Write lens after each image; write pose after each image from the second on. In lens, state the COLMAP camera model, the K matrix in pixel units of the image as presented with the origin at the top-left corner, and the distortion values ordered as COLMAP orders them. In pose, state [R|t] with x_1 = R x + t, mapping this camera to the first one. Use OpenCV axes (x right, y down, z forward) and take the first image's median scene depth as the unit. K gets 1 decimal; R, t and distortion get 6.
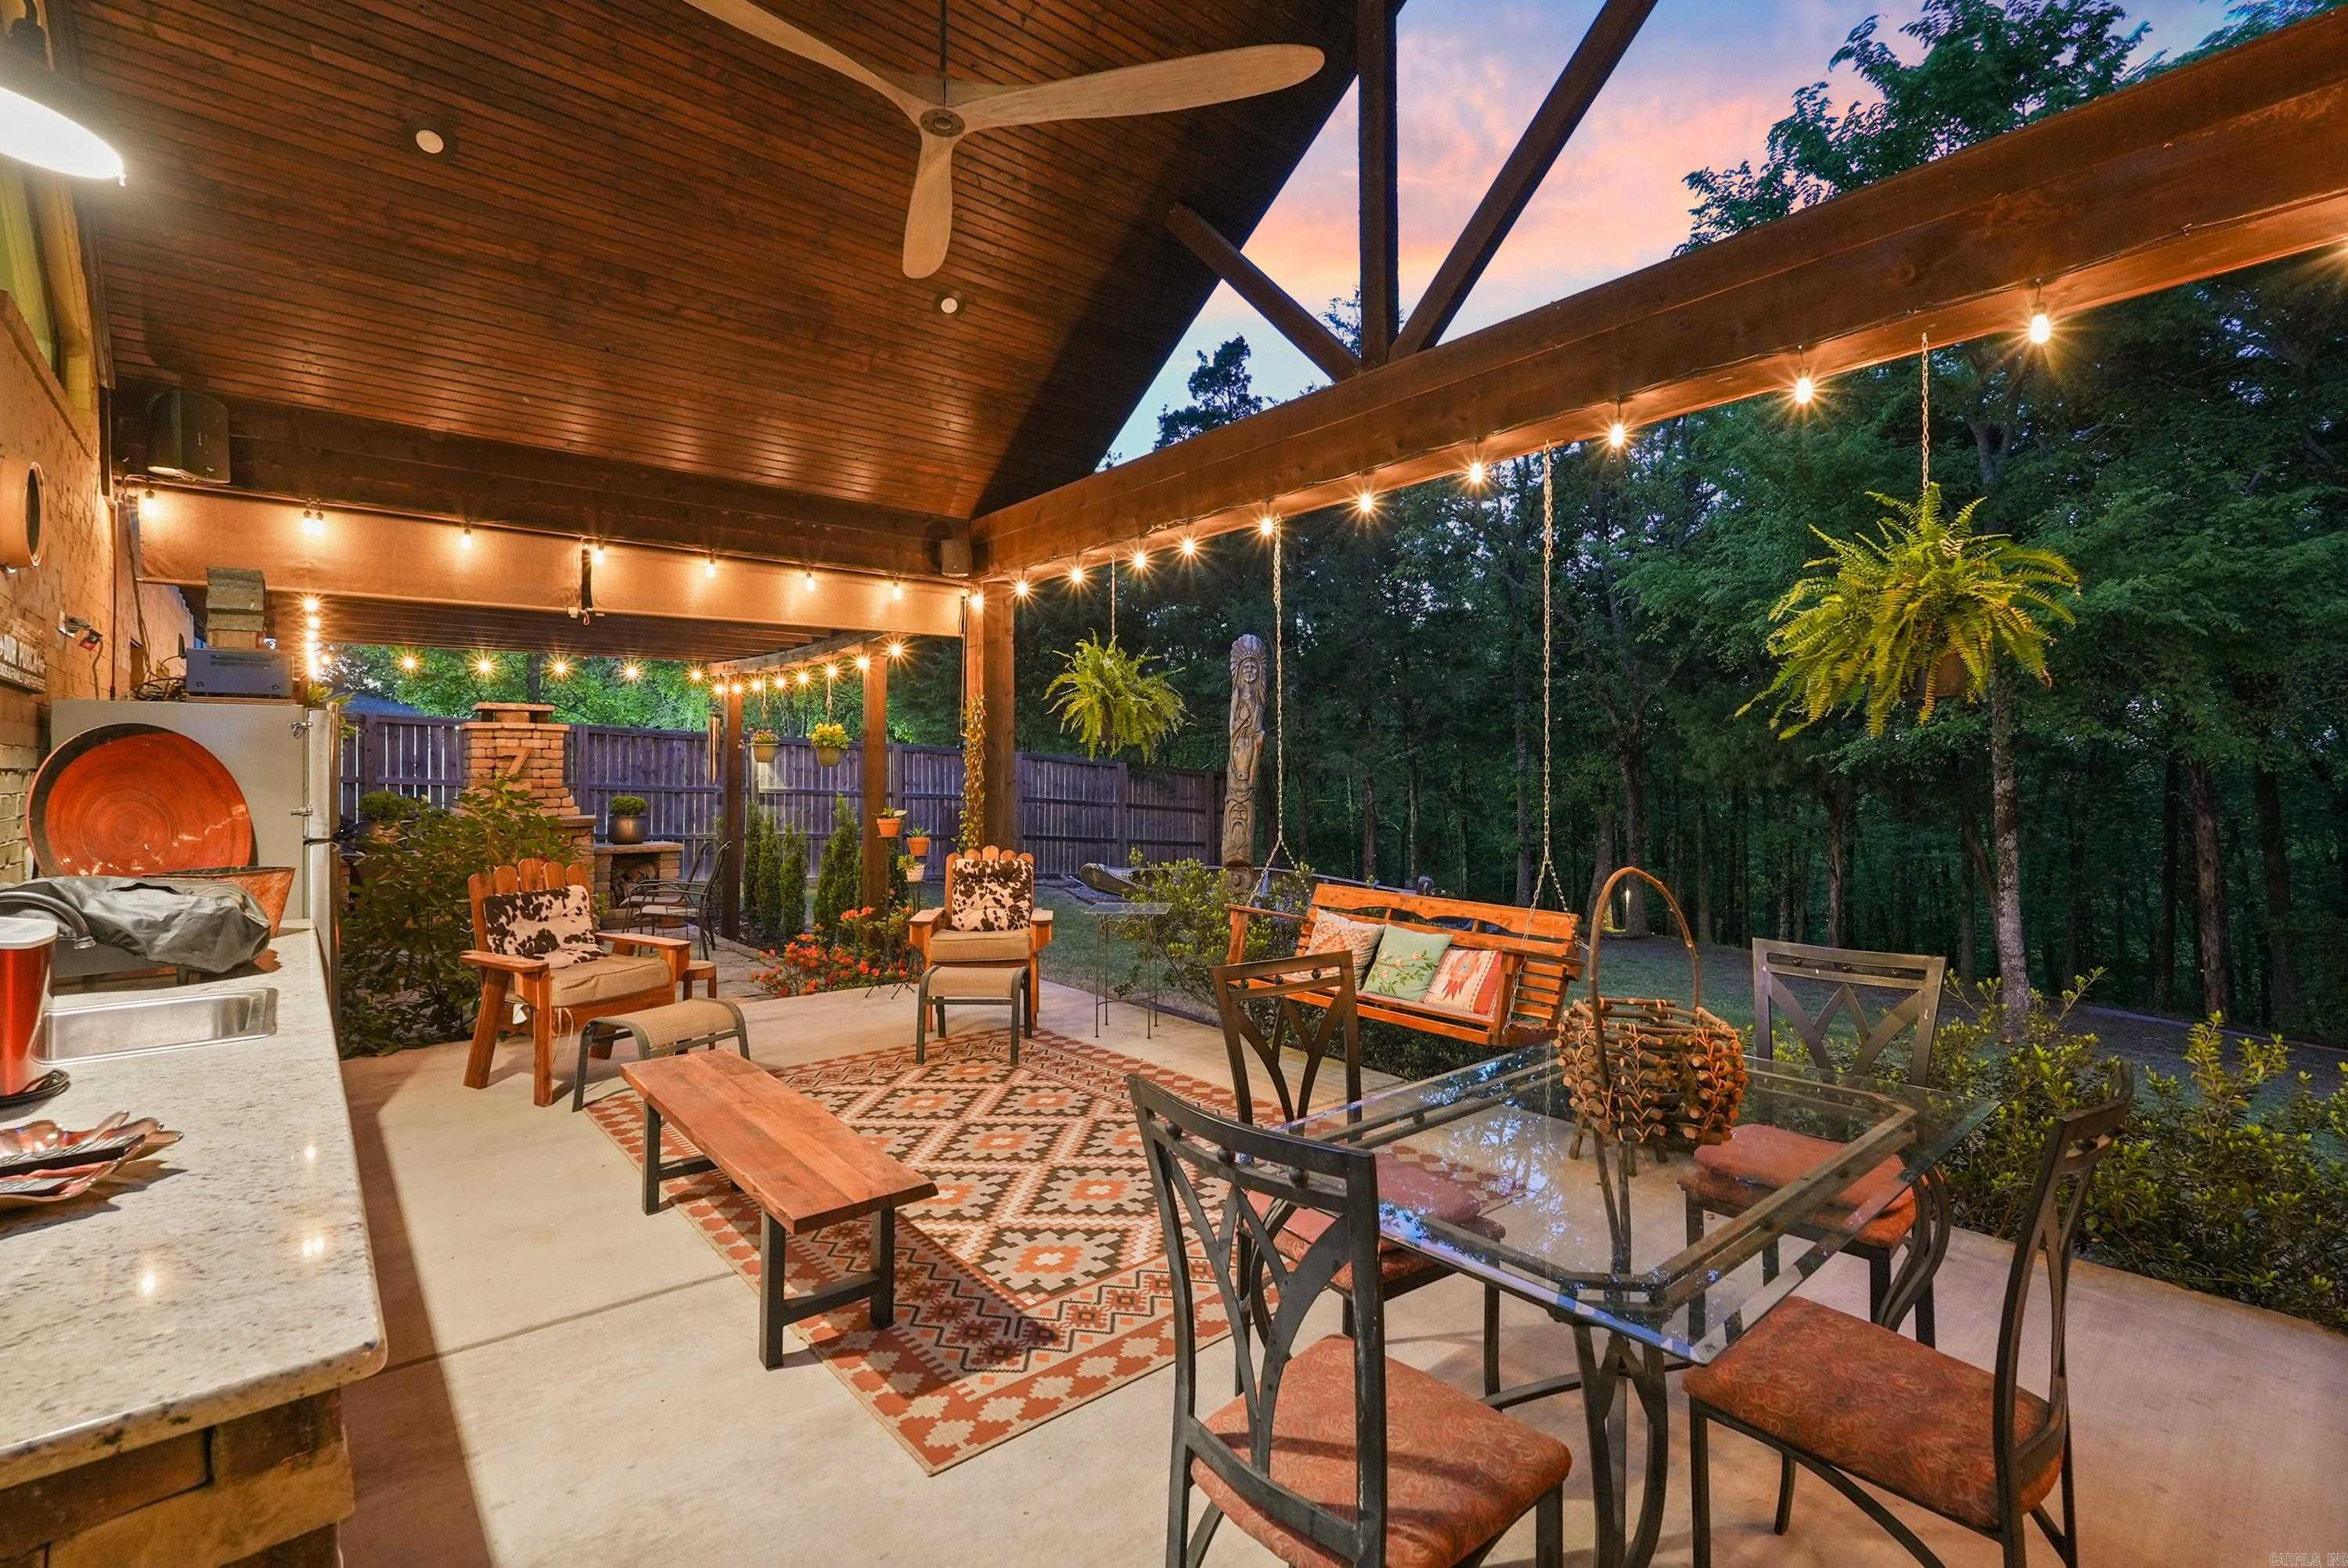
lens RADIAL K [[1063.2, 0, 1177.8], [0, 1063.2, 775.1], [0, 0, 1]] dist [0.000545, 0.000139]
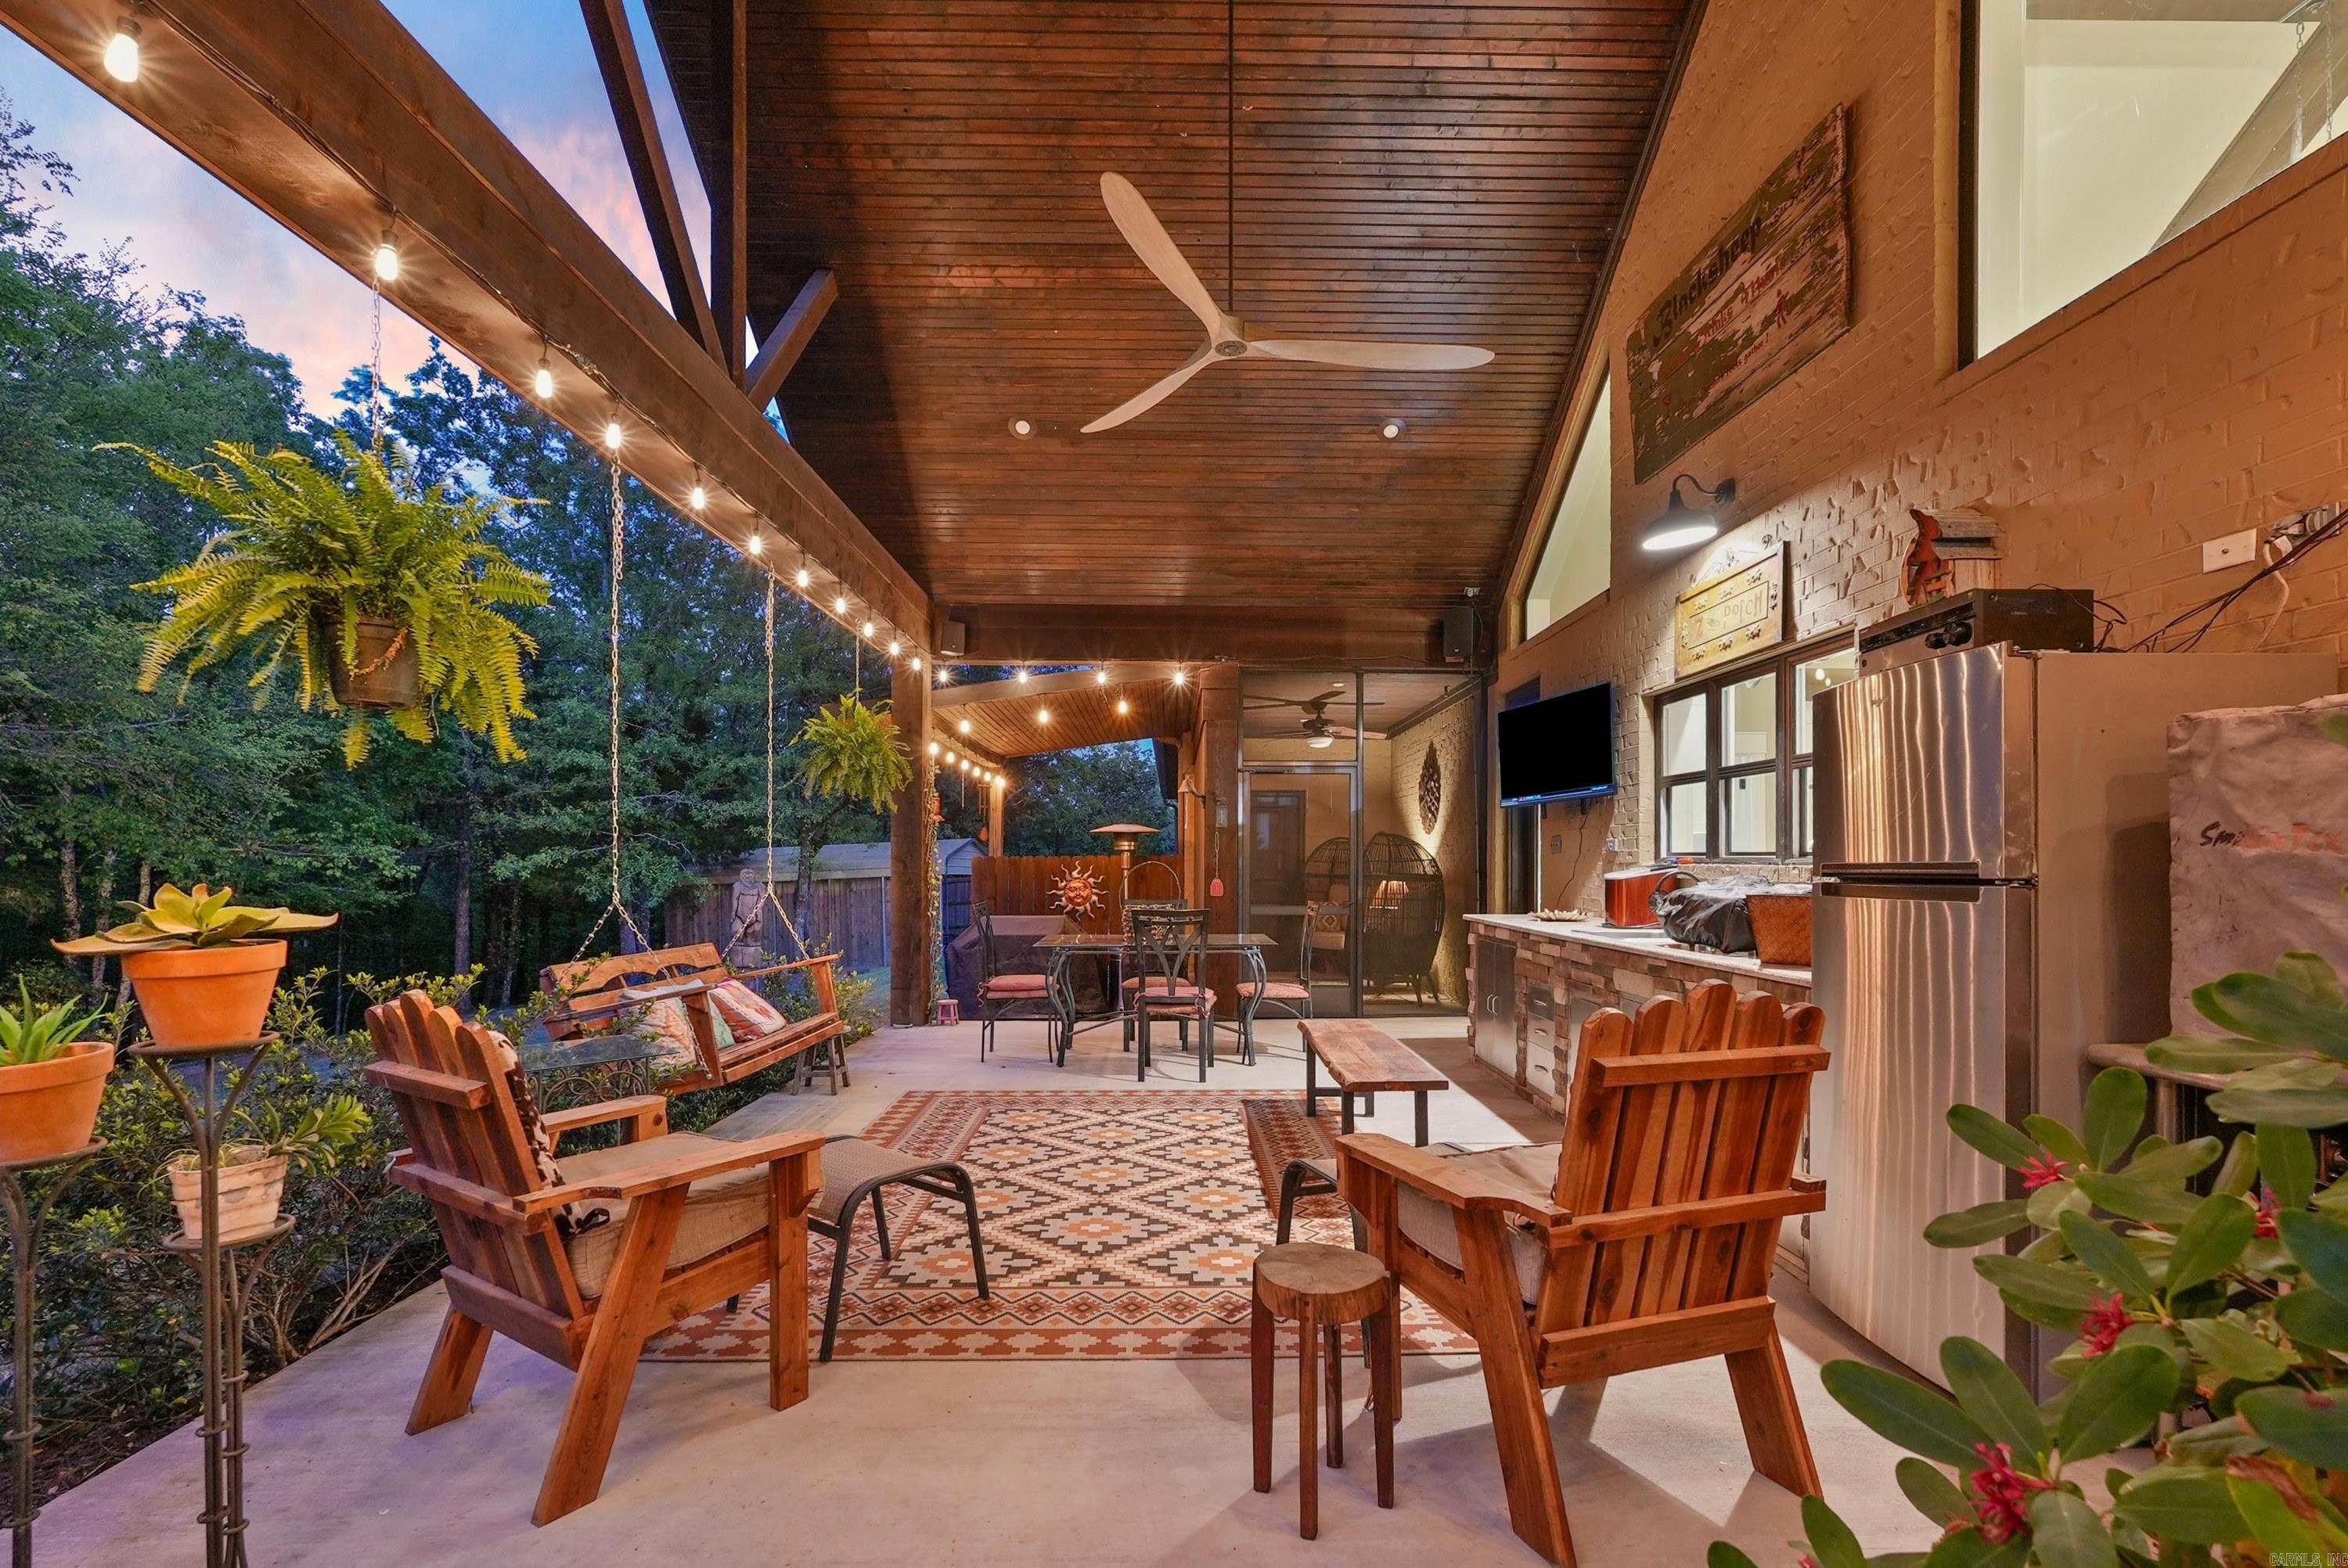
lens RADIAL K [[1063.2, 0, 1194.8], [0, 1063.2, 860.3], [0, 0, 1]] dist [0.000545, 0.000139]
pose [[-0.777300, -0.000692, 0.629130, -0.756346], [-0.002485, 0.999995, -0.001970, 0.041682], [-0.629126, -0.003094, -0.777297, 1.508403]]
